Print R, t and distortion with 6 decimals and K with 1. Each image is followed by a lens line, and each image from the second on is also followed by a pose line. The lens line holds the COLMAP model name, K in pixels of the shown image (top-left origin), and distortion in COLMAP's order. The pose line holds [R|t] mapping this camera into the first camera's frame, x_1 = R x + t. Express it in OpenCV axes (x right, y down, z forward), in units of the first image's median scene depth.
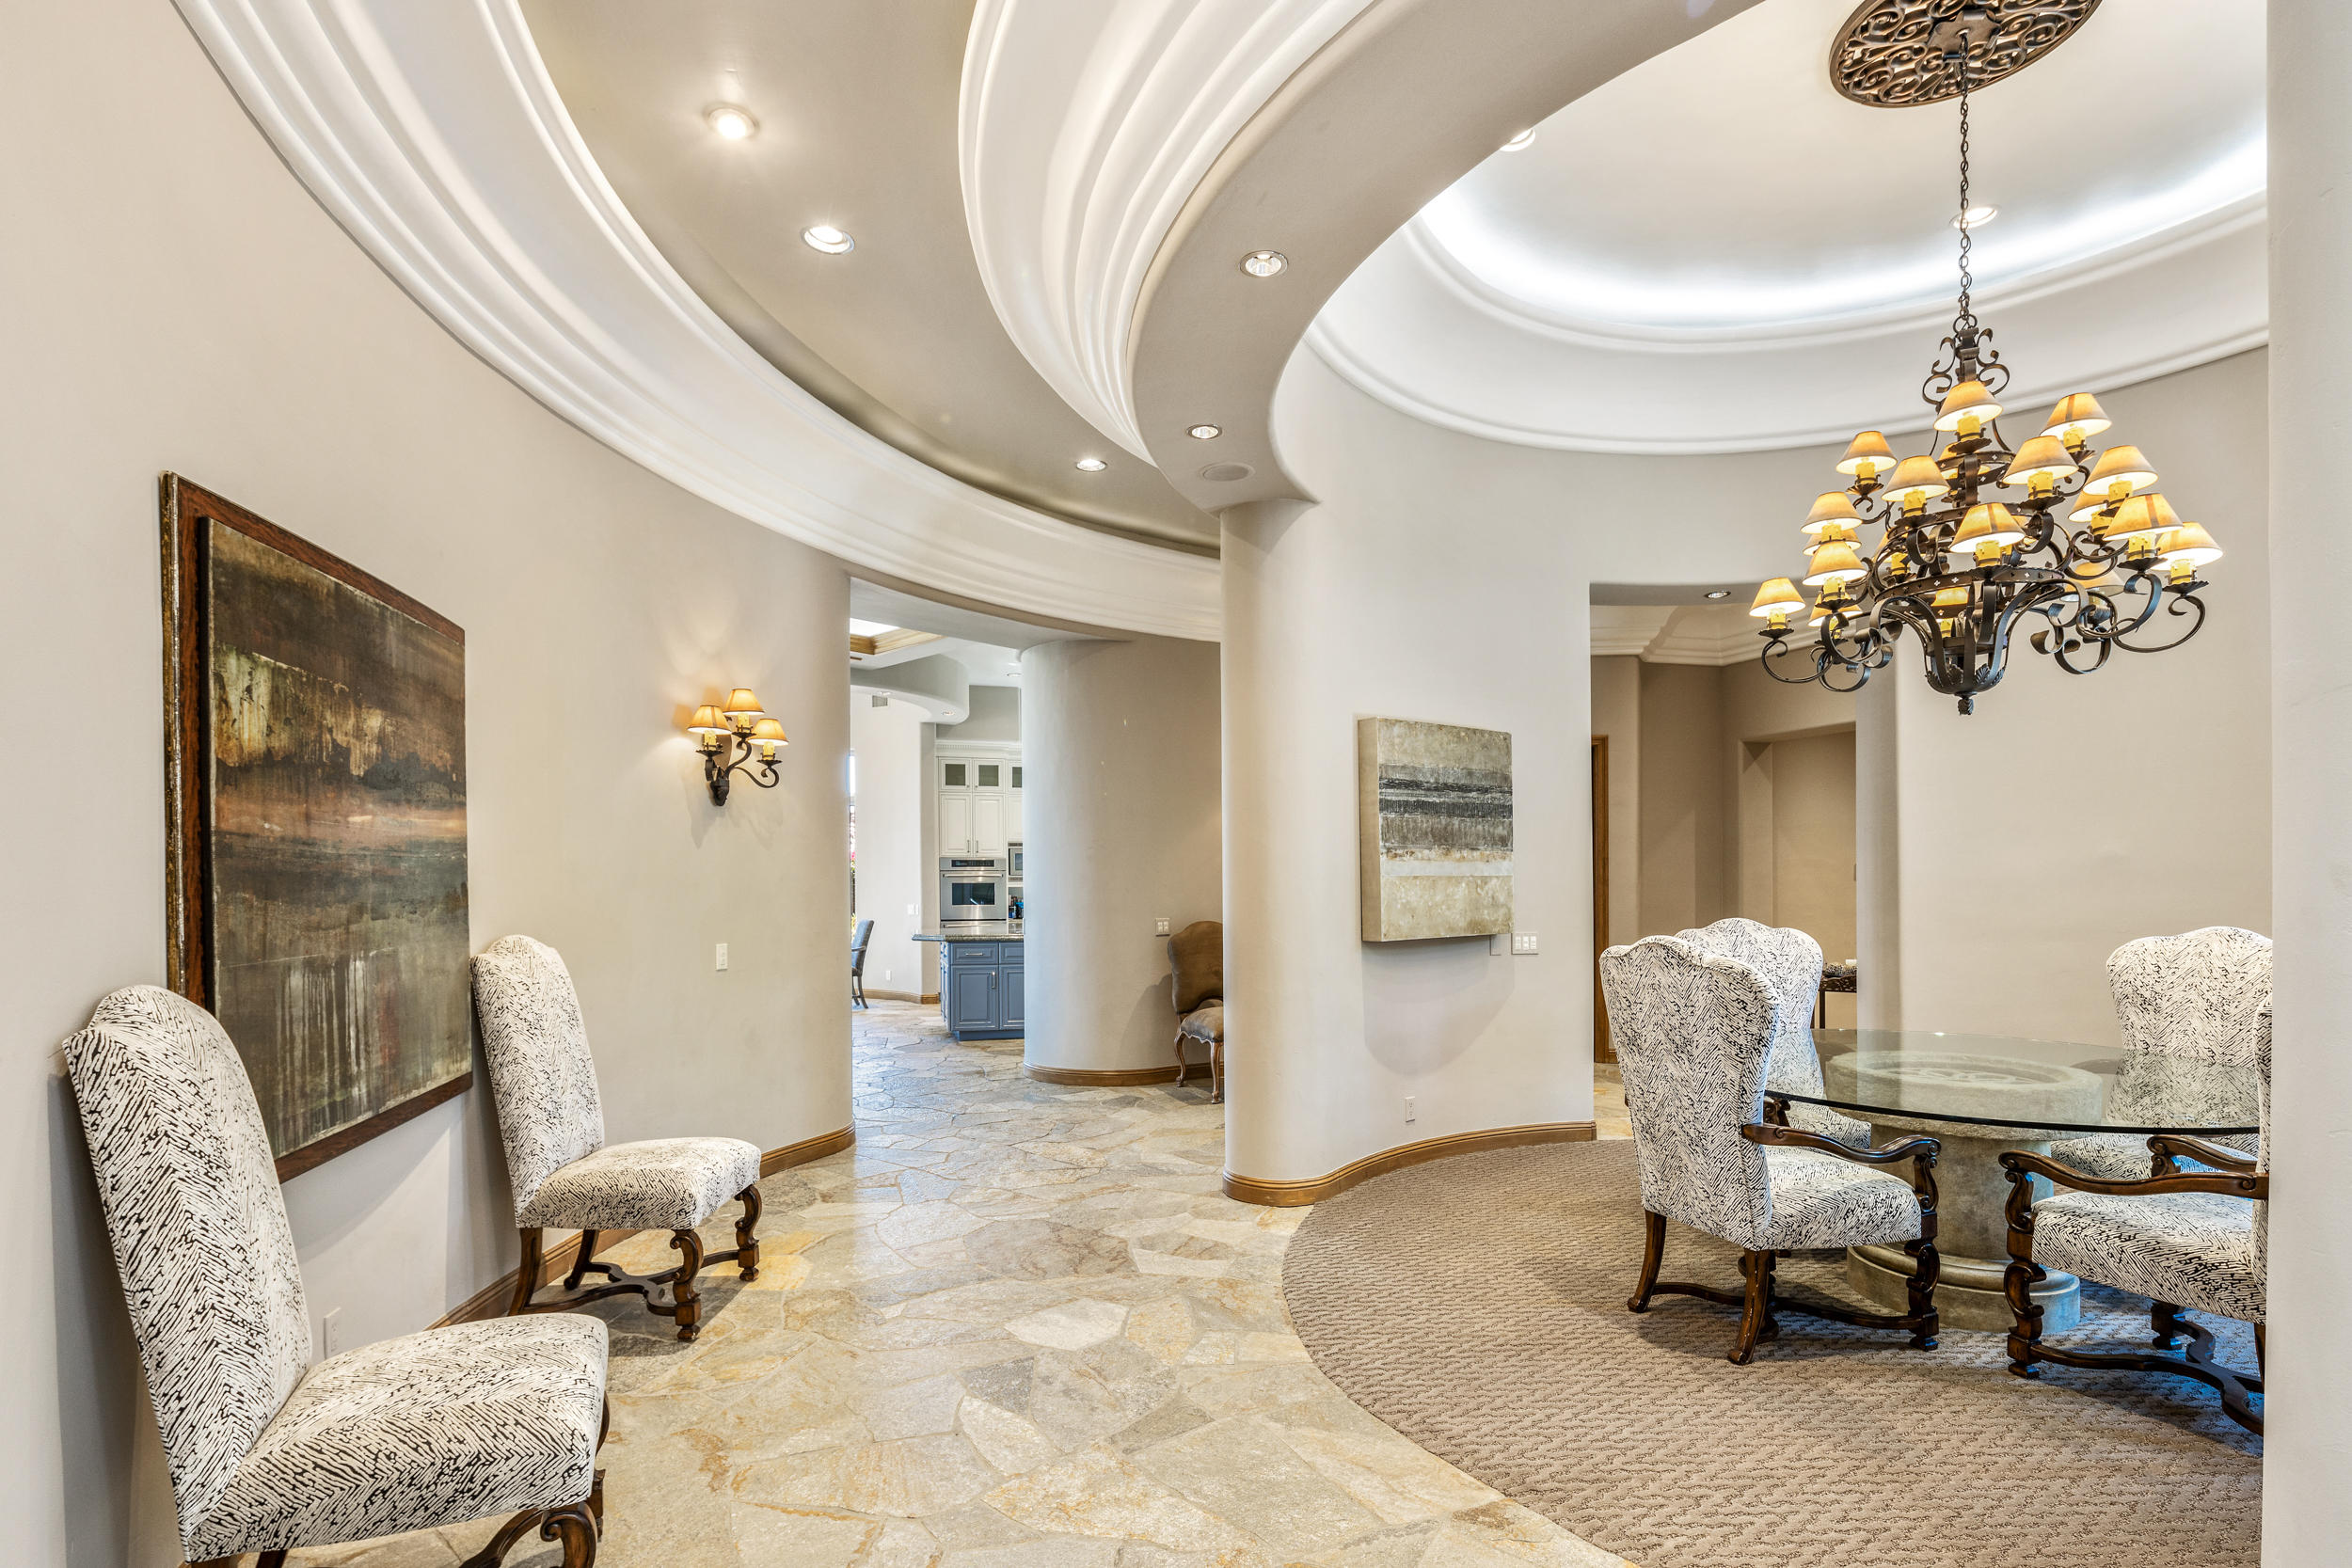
lens RADIAL K [[1198.0, 0, 1167.7], [0, 1198.0, 867.2], [0, 0, 1]] dist [-0.001125, 0.000291]
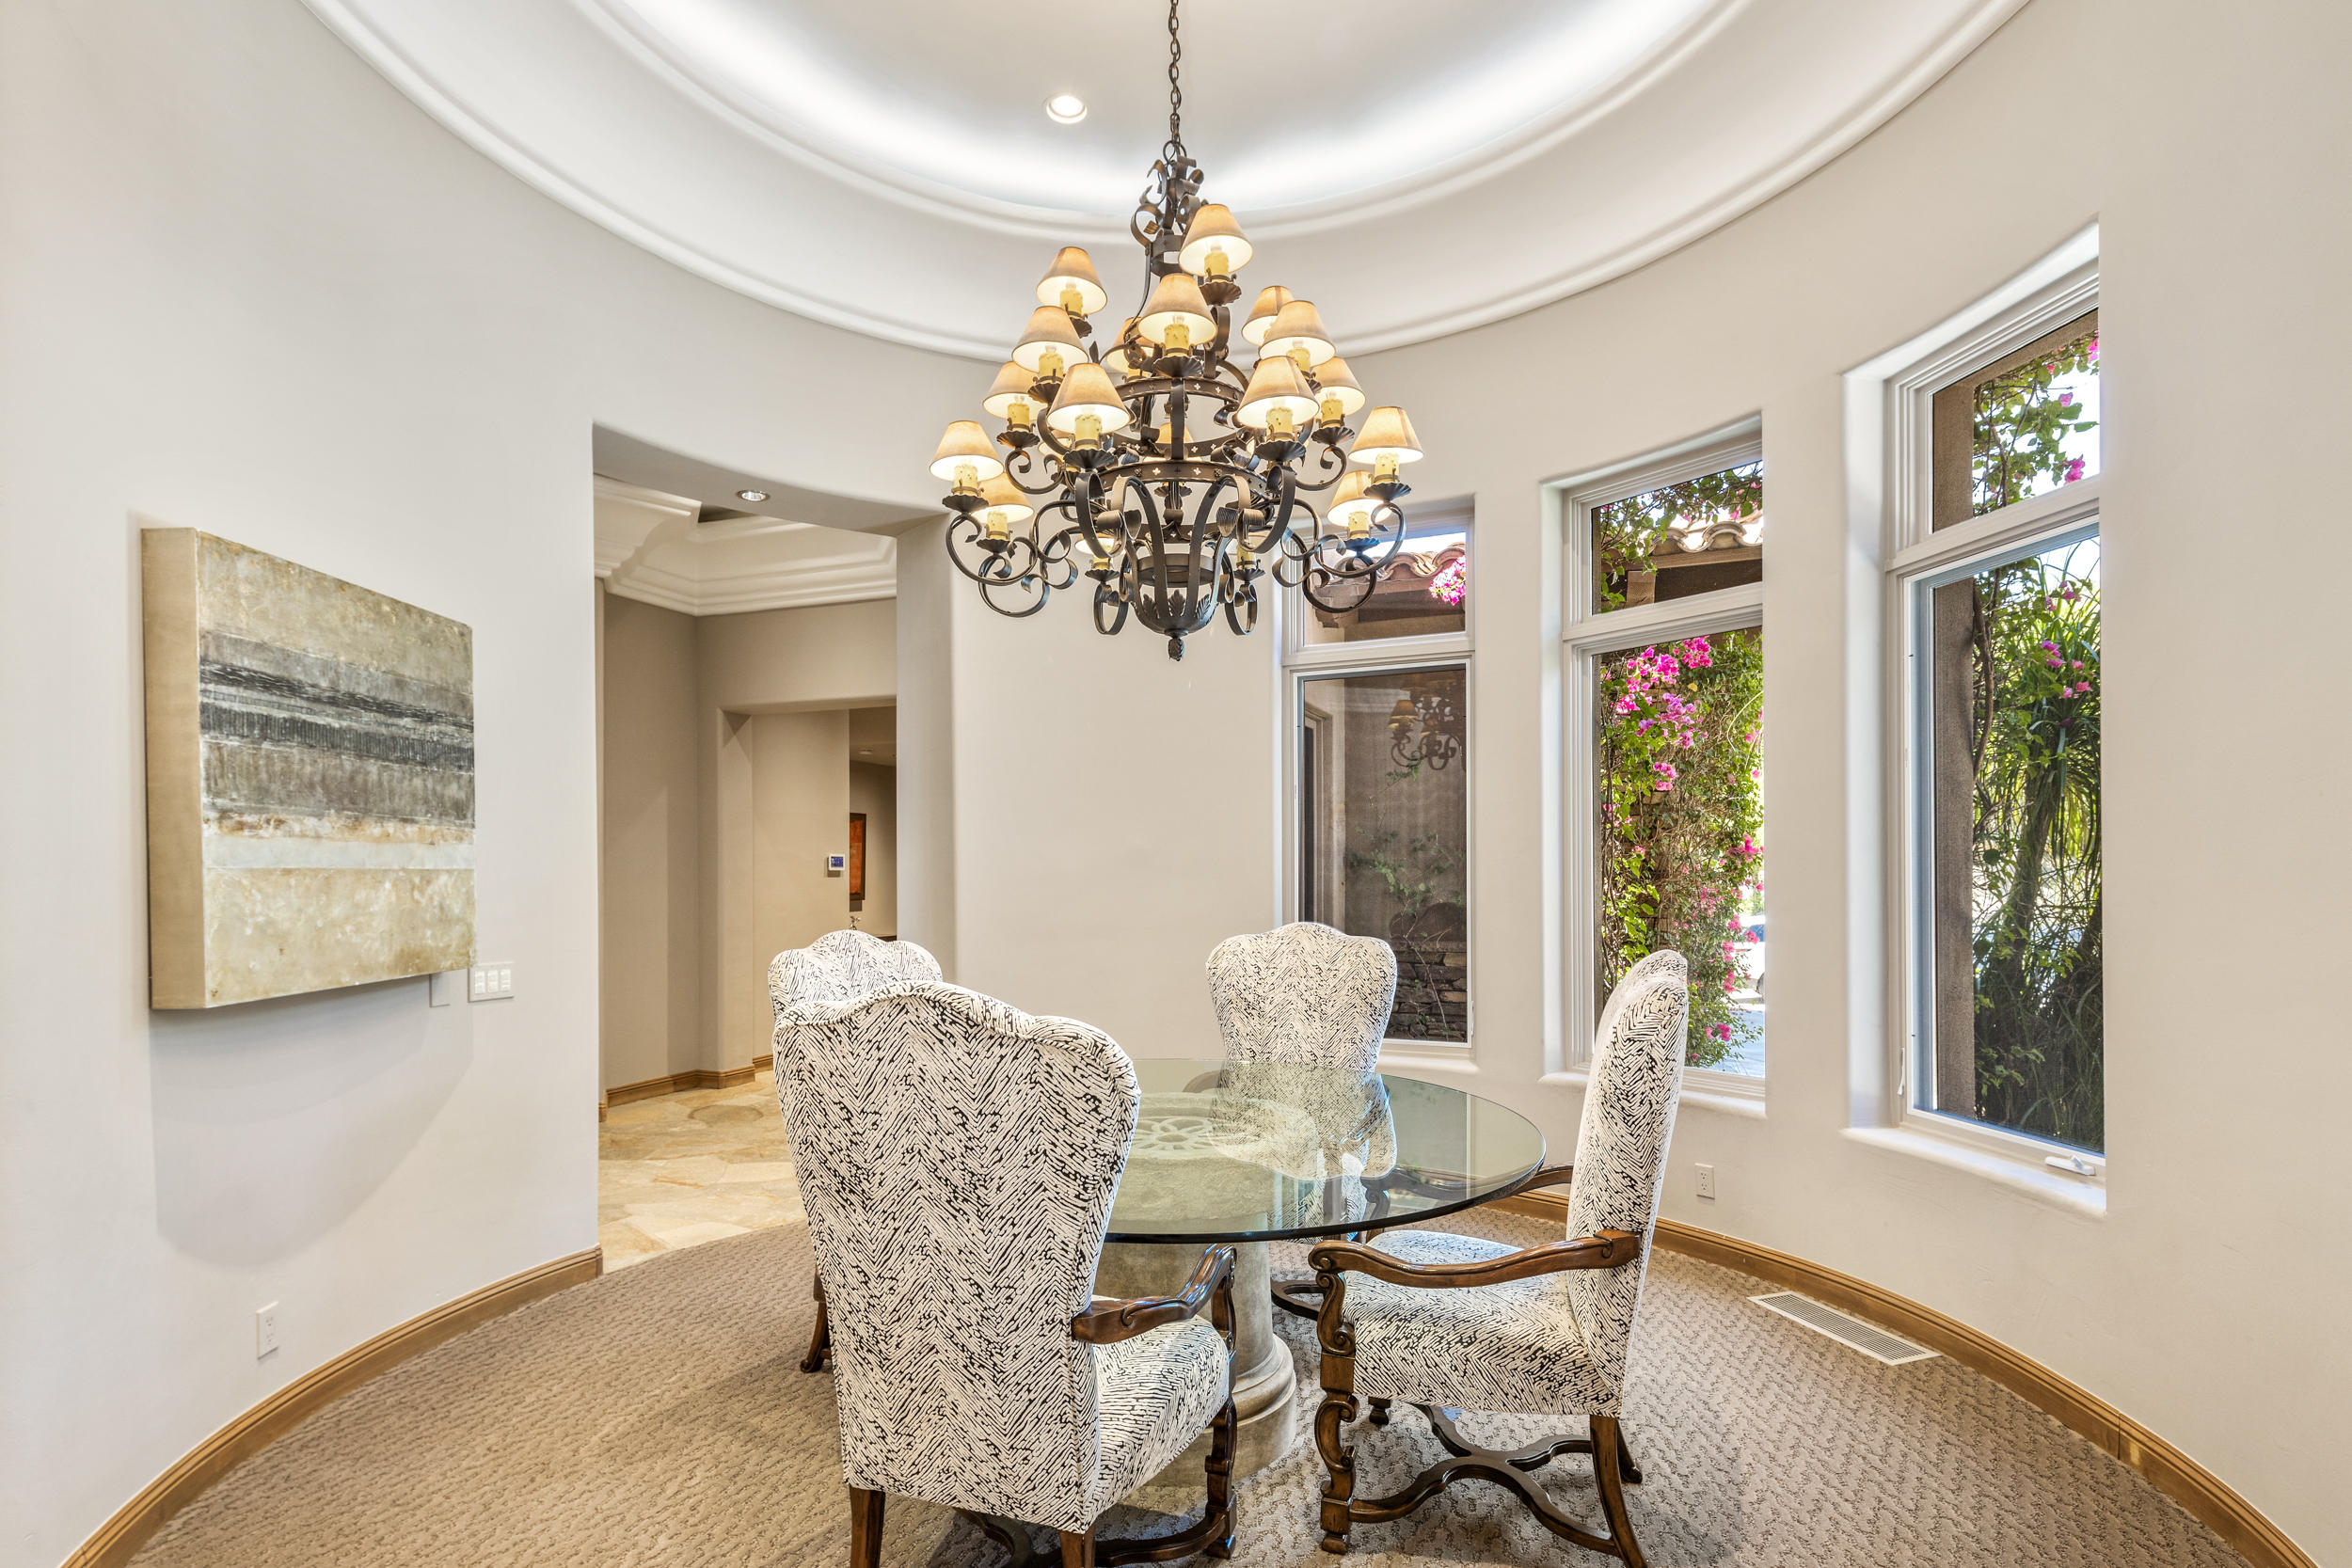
lens RADIAL K [[1198.0, 0, 1167.7], [0, 1198.0, 867.2], [0, 0, 1]] dist [-0.001125, 0.000291]
pose [[0.630136, 0.003429, 0.776477, 0.050806], [-0.005409, 0.999985, -0.000027, 0.004810], [-0.776466, -0.004182, 0.630145, 0.403778]]
